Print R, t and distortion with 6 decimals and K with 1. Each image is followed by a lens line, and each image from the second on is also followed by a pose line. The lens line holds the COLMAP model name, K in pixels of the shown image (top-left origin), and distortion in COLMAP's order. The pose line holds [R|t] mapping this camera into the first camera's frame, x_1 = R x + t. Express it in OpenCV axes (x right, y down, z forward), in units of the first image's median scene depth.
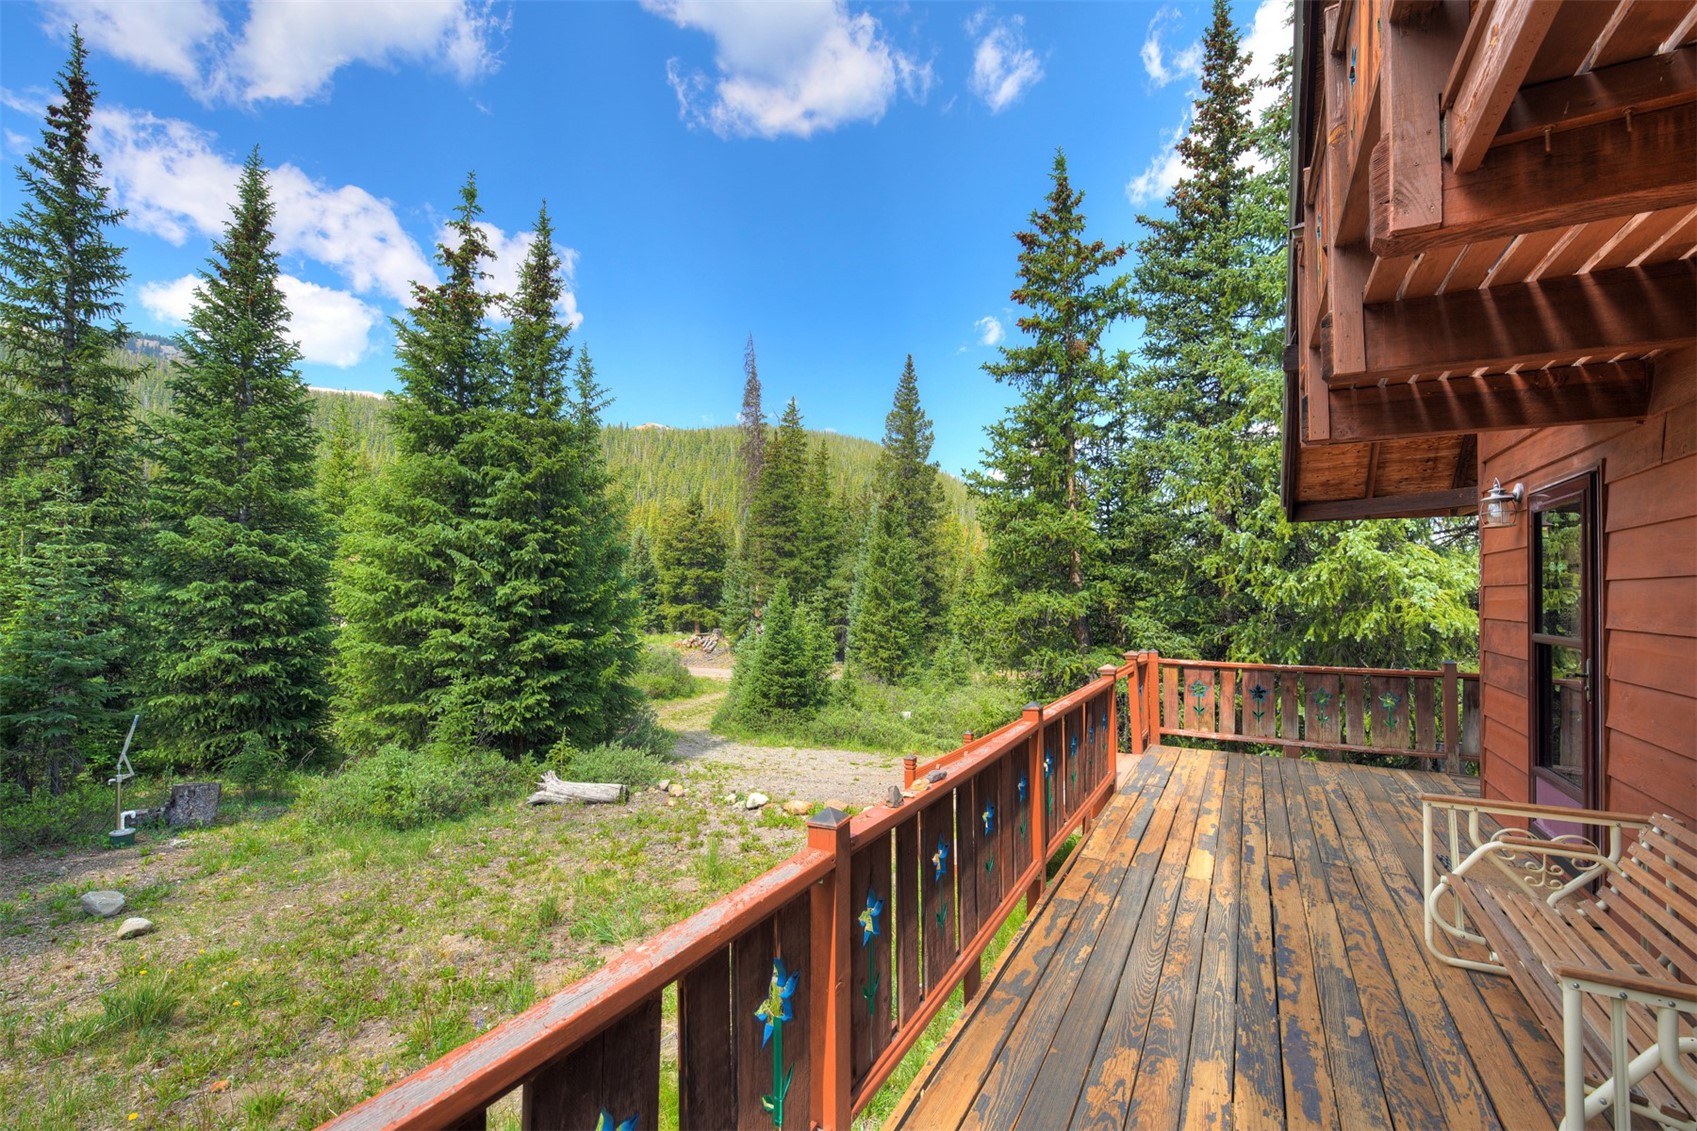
lens RADIAL K [[717.1, 0, 845.0], [0, 717.1, 586.3], [0, 0, 1]] dist [-0.001779, -0.000098]
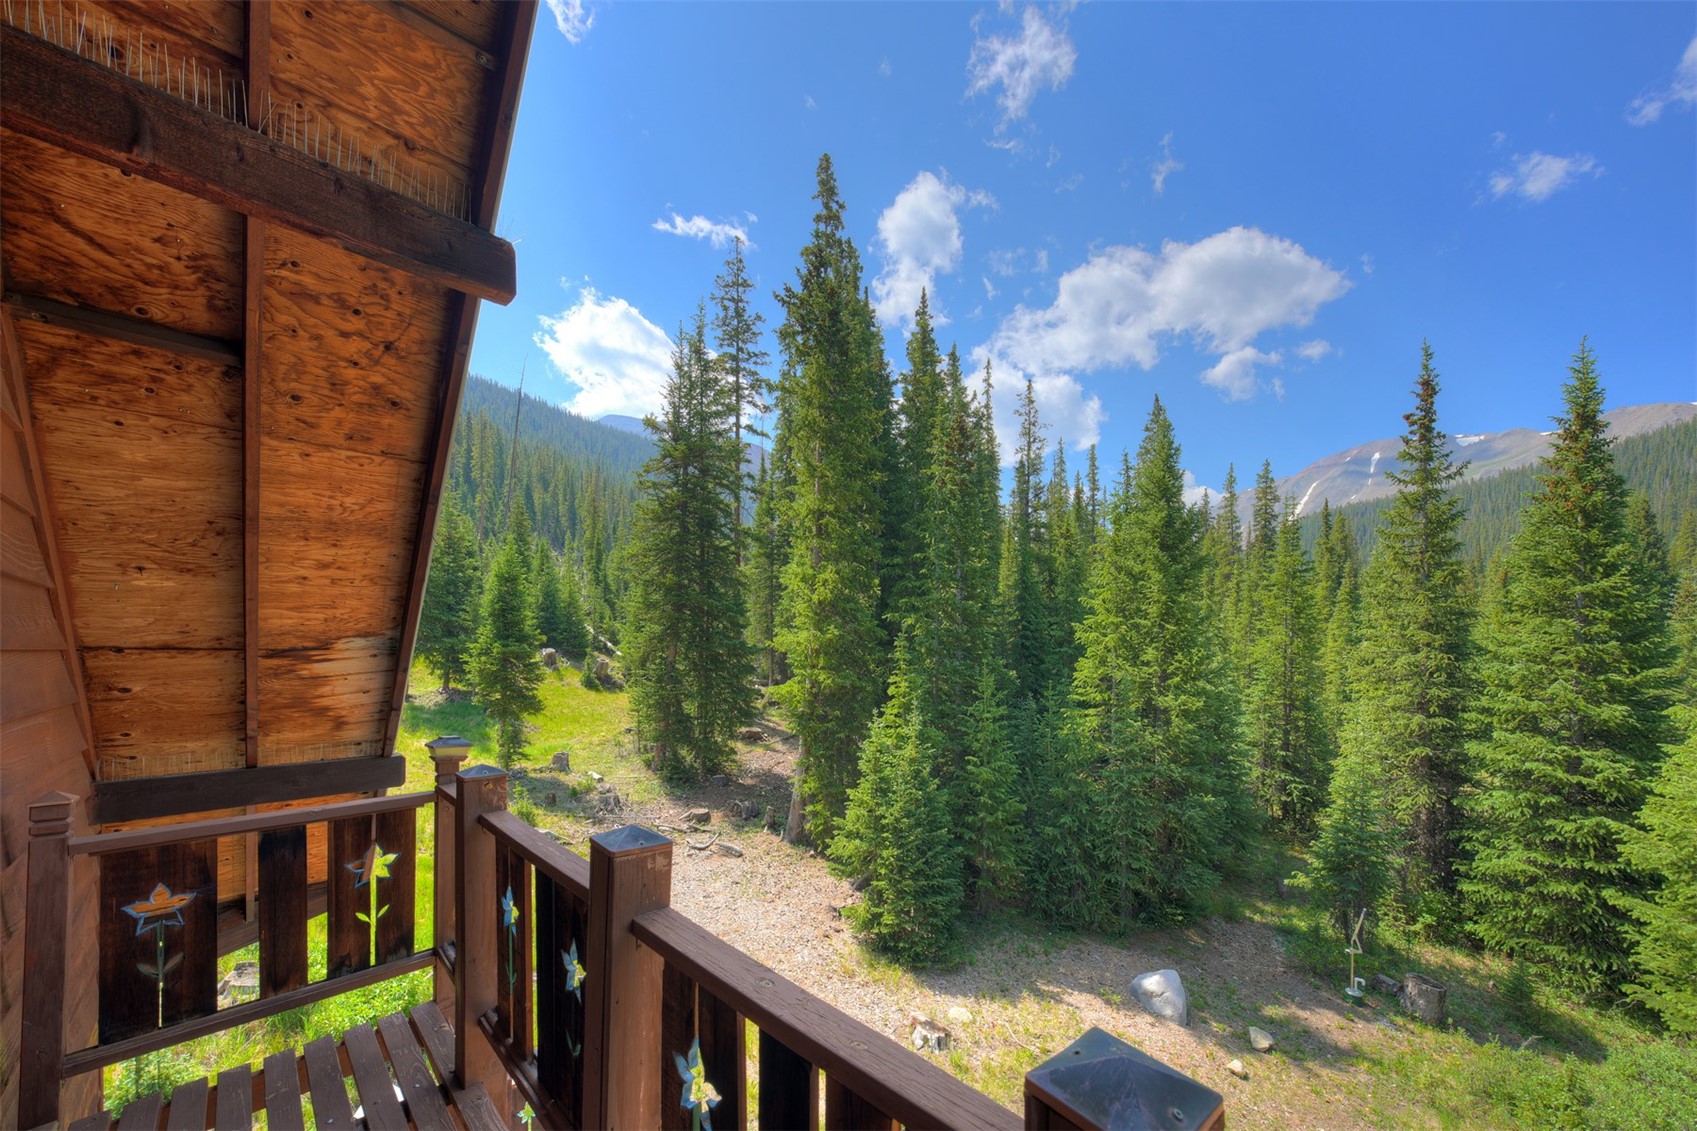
lens RADIAL K [[612.6, 0, 847.6], [0, 612.6, 646.3], [0, 0, 1]] dist [-0.011618, -0.000038]
pose [[-0.275771, -0.014162, -0.961119, 0.363135], [0.000588, 0.999889, -0.014901, -0.297025], [0.961223, -0.004675, -0.275732, 0.412912]]
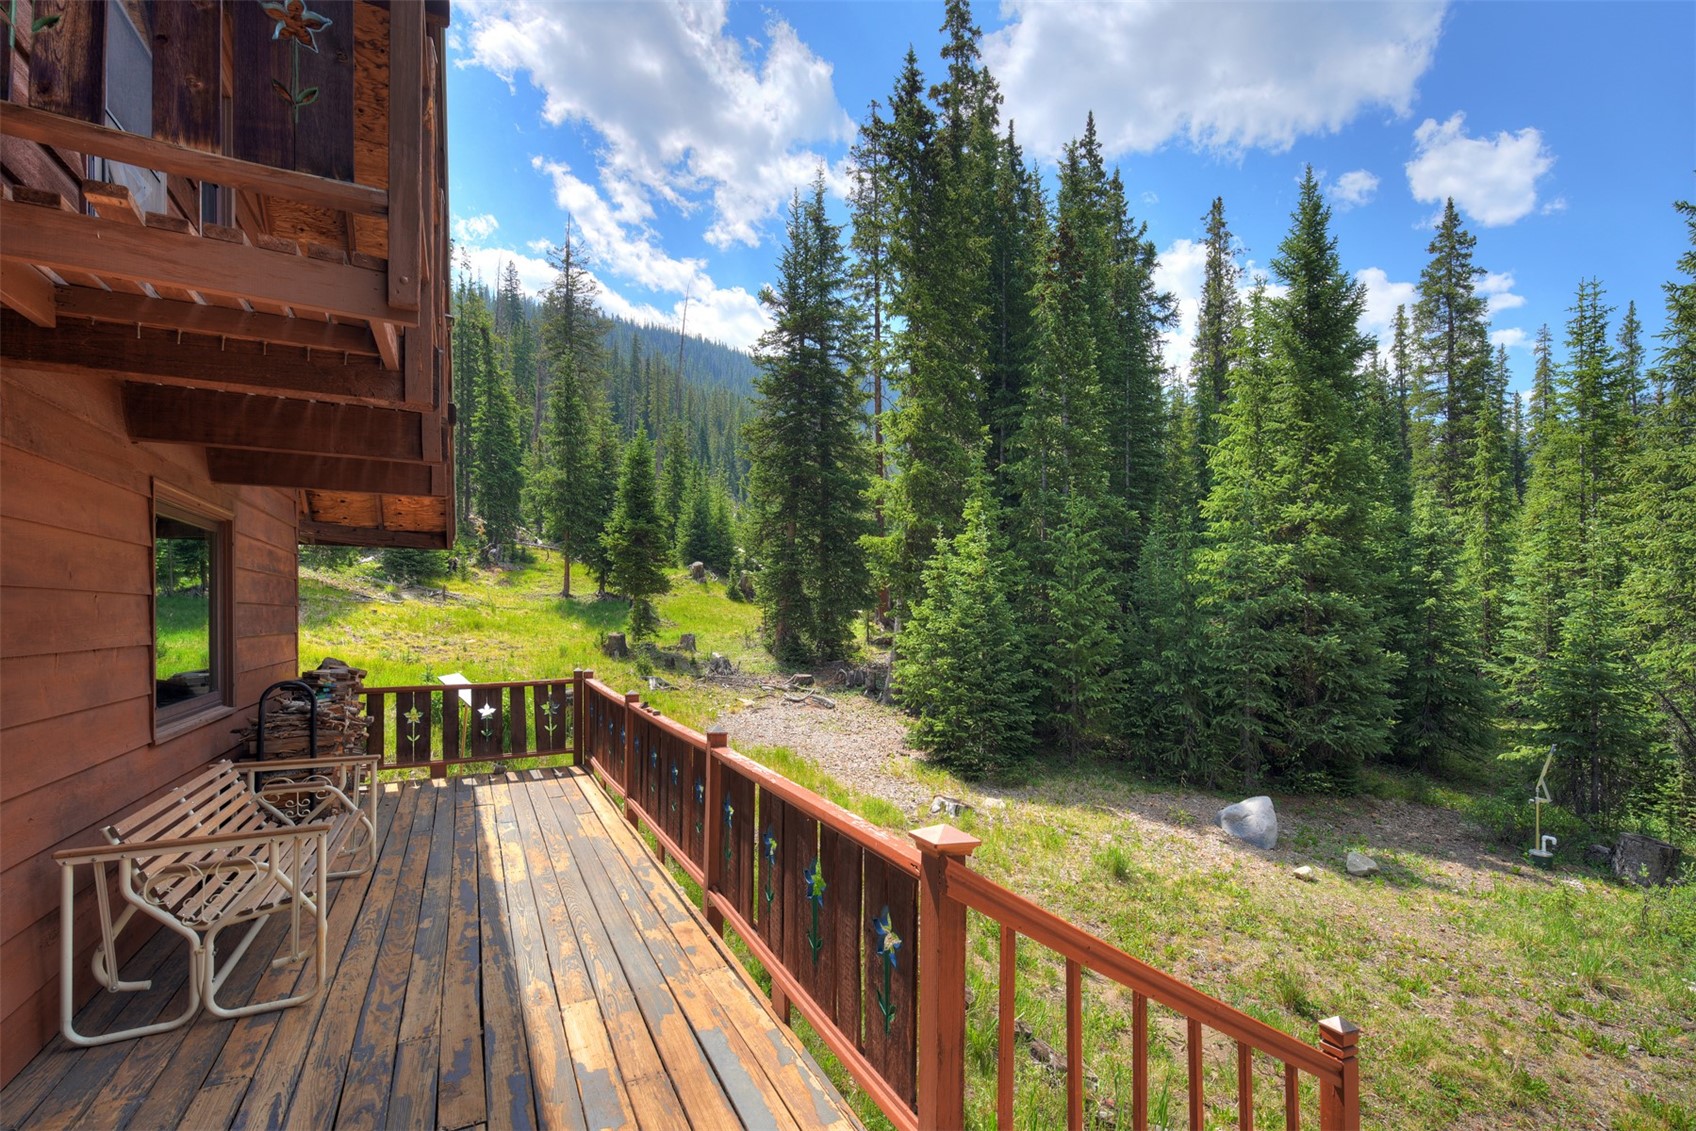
lens RADIAL K [[732.6, 0, 845.4], [0, 732.6, 617.8], [0, 0, 1]] dist [-0.005079, -0.000209]
pose [[-0.551269, -0.008874, -0.834280, 0.448789], [0.000172, 0.999942, -0.010749, 0.011786], [0.834327, -0.006069, -0.551236, 0.761523]]
